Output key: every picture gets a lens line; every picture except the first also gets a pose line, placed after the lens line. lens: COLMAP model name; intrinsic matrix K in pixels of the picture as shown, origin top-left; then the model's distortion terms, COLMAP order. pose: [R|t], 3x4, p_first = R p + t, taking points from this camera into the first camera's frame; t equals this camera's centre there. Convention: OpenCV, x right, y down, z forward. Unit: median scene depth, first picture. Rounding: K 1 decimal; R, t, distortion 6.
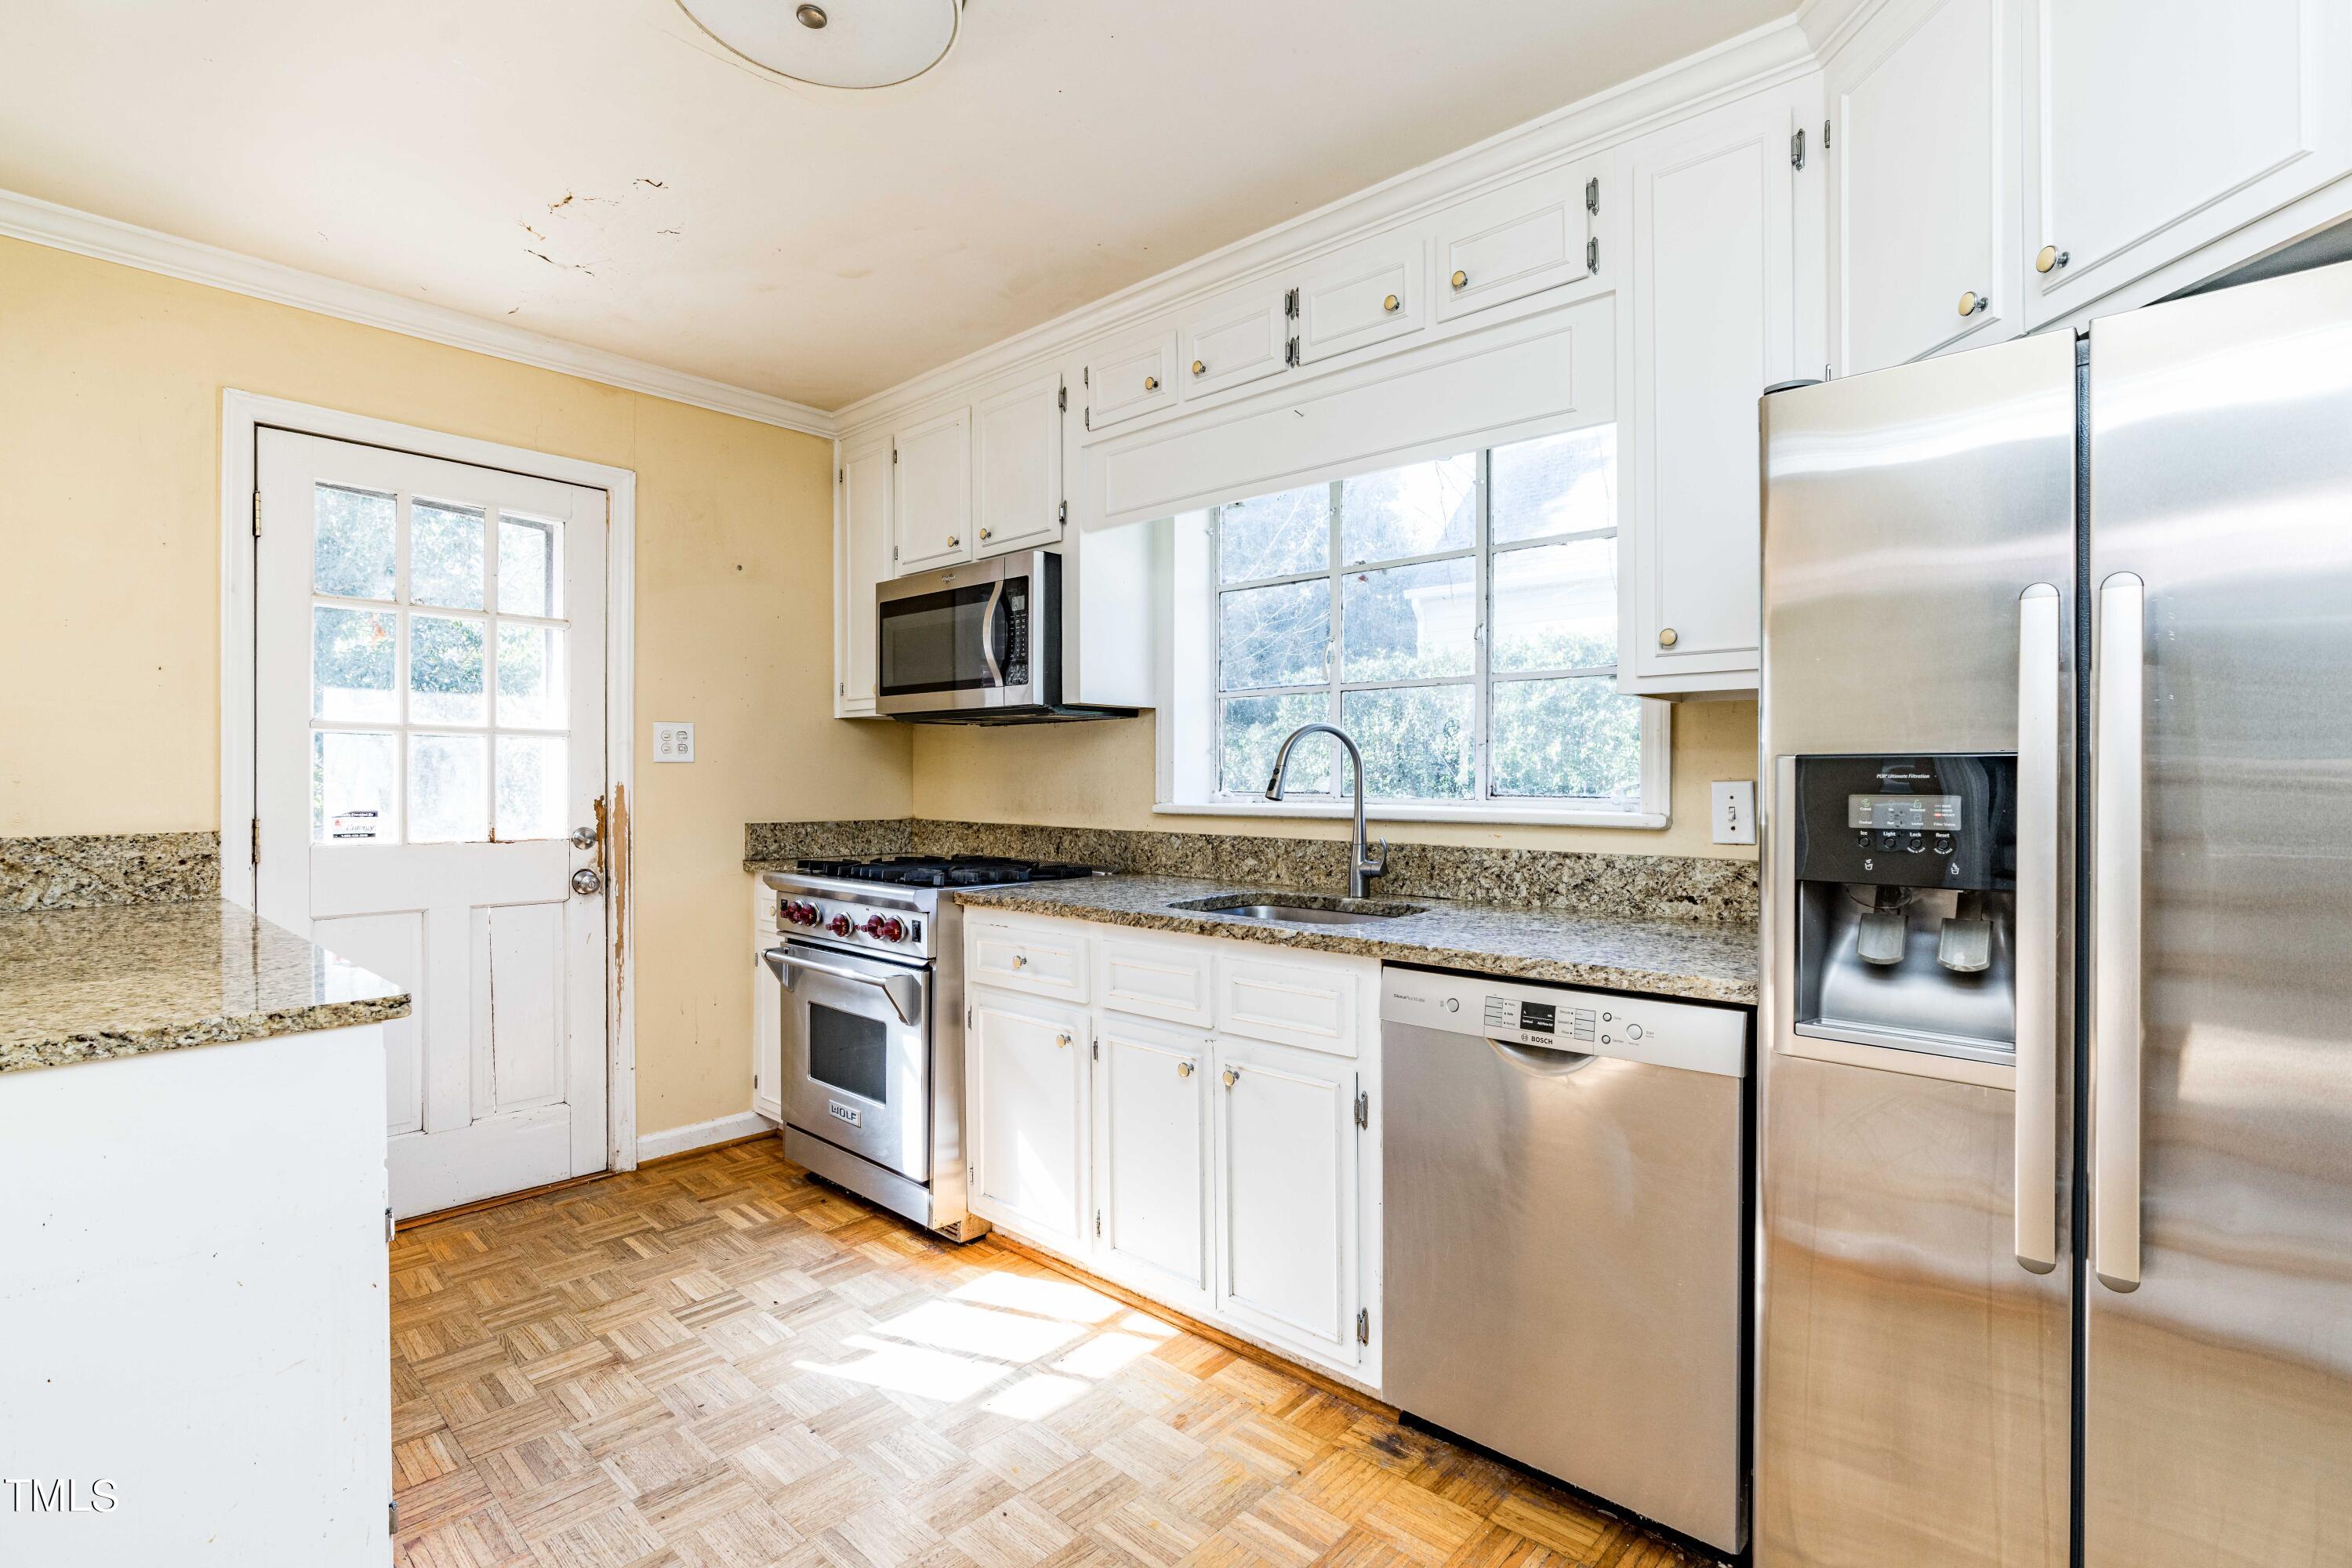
lens RADIAL K [[1075.4, 0, 1181.8], [0, 1075.4, 780.5], [0, 0, 1]] dist [-0.021704, 0.004150]
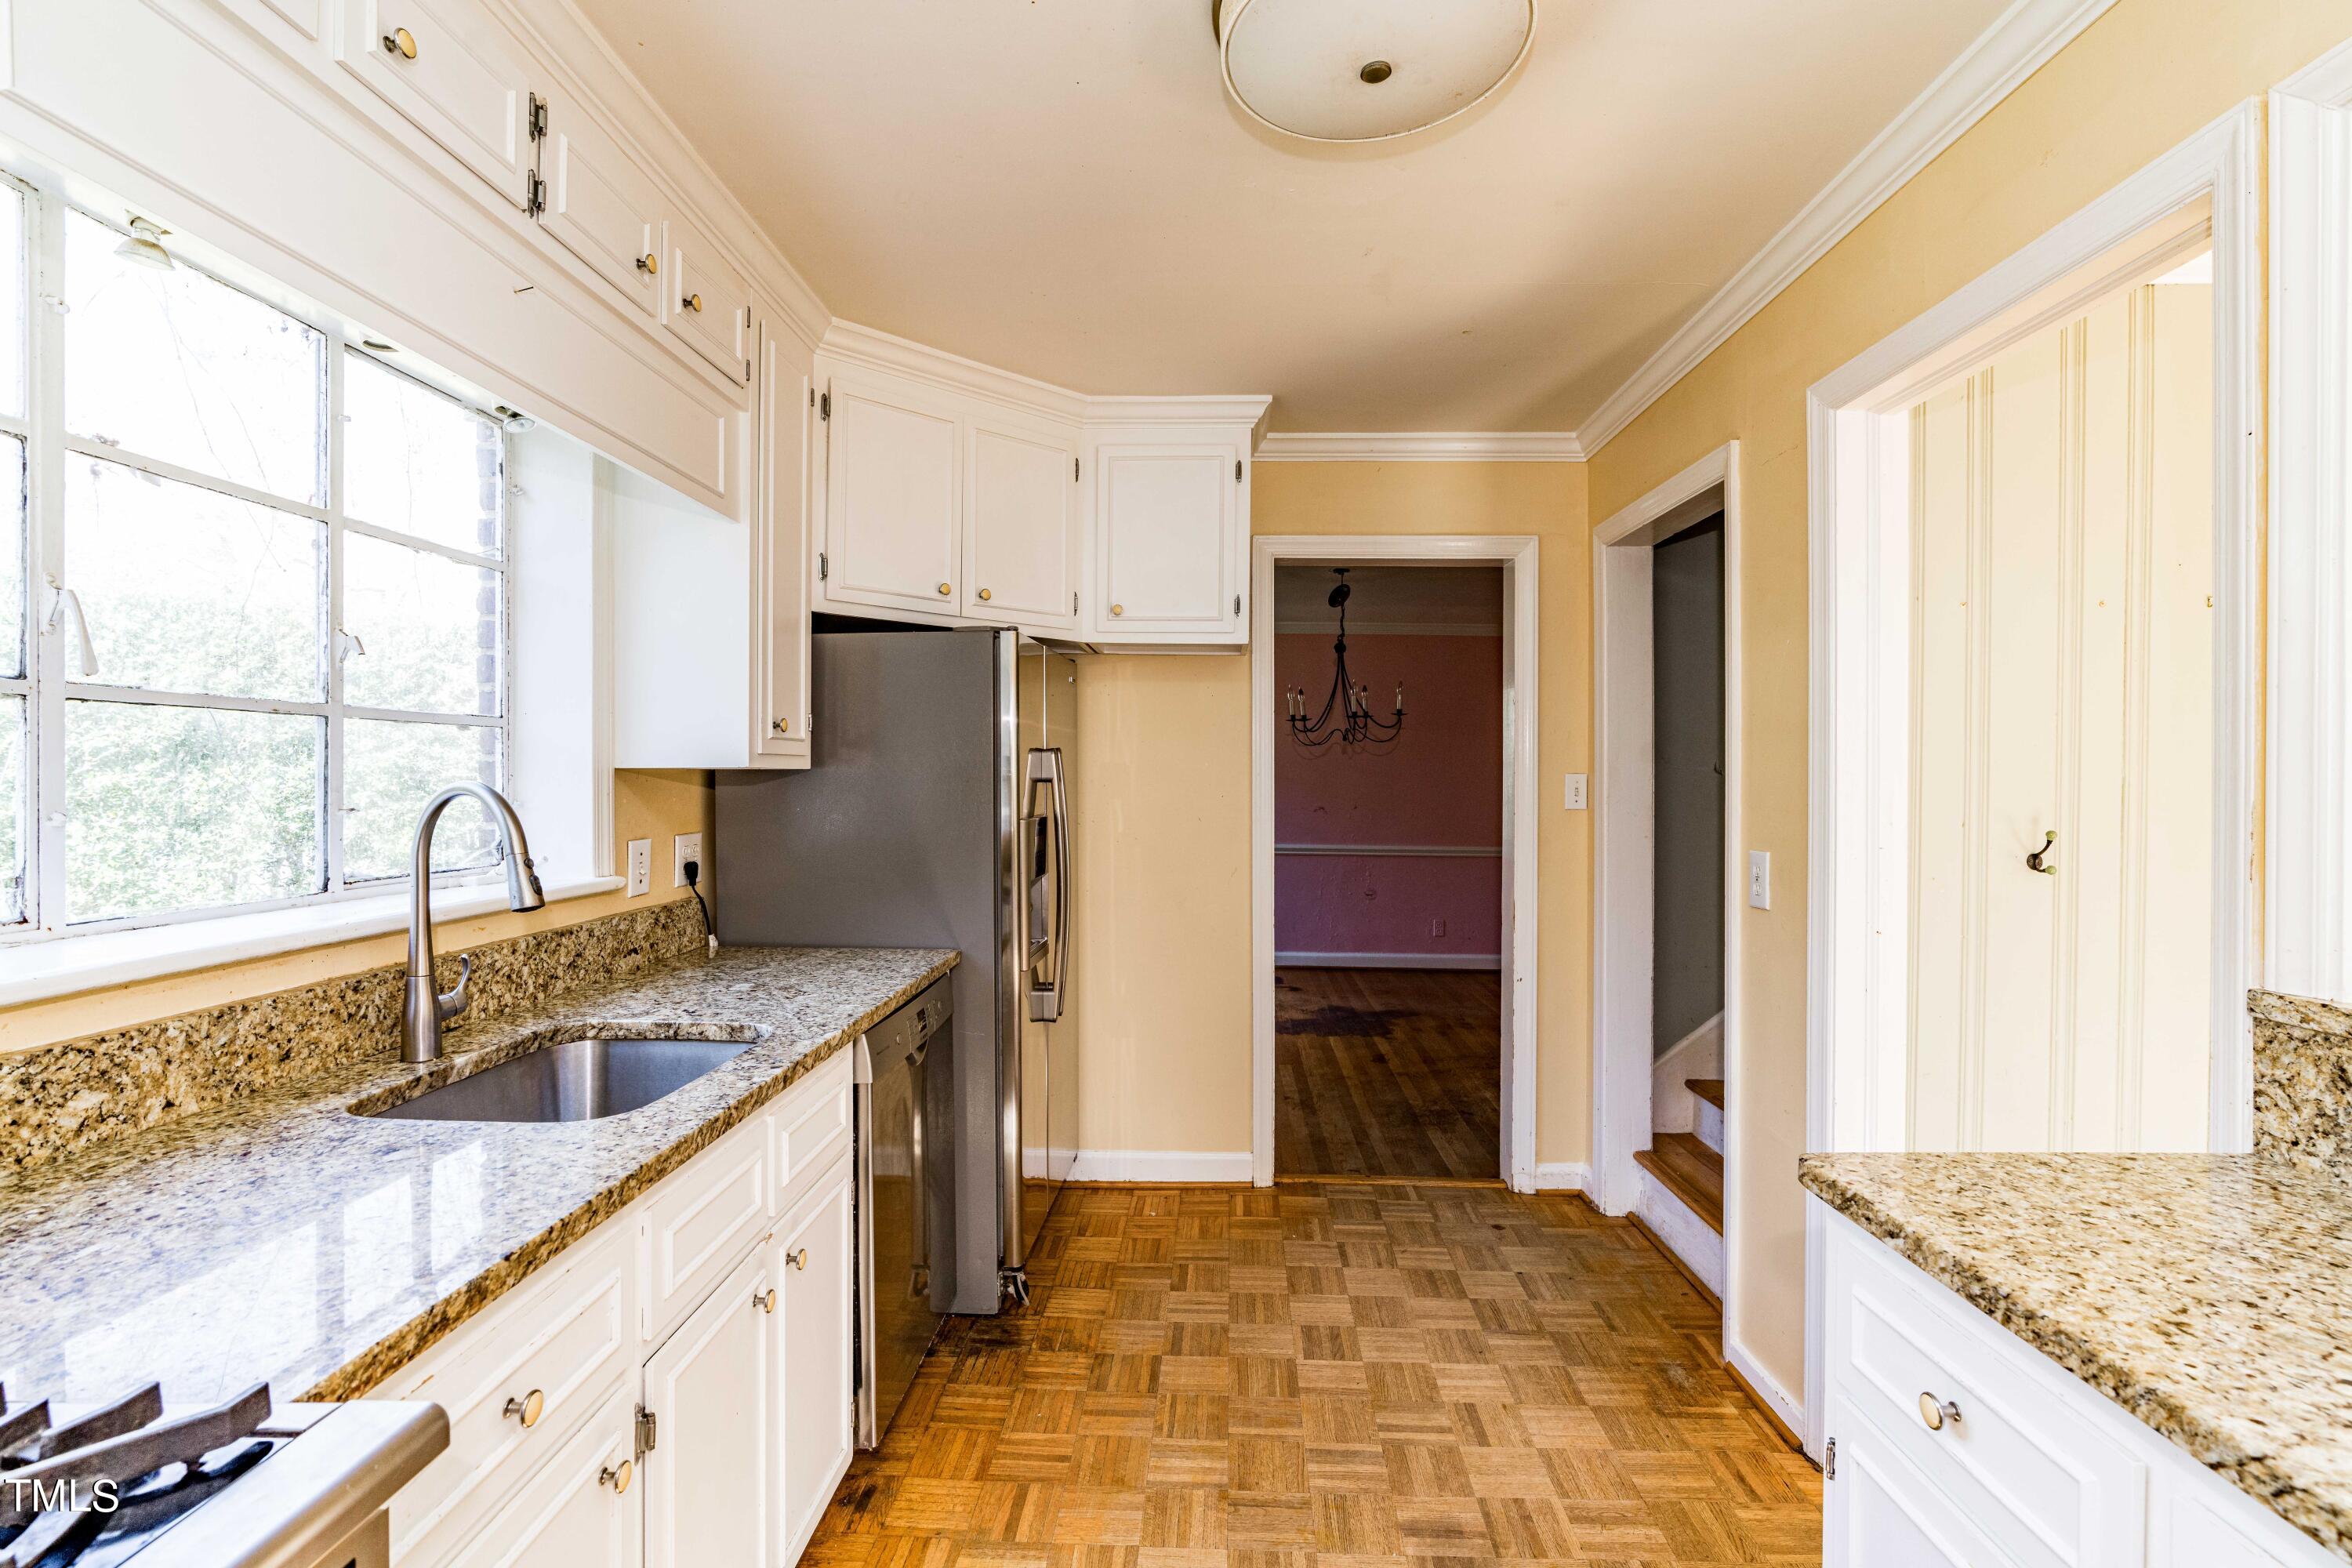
lens RADIAL K [[1075.4, 0, 1174.0], [0, 1075.4, 780.4], [0, 0, 1]] dist [-0.021704, 0.004150]
pose [[-0.645026, -0.006066, 0.764136, -0.616368], [-0.001694, 0.999977, 0.006509, -0.060765], [-0.764159, 0.002904, -0.645022, 1.129601]]
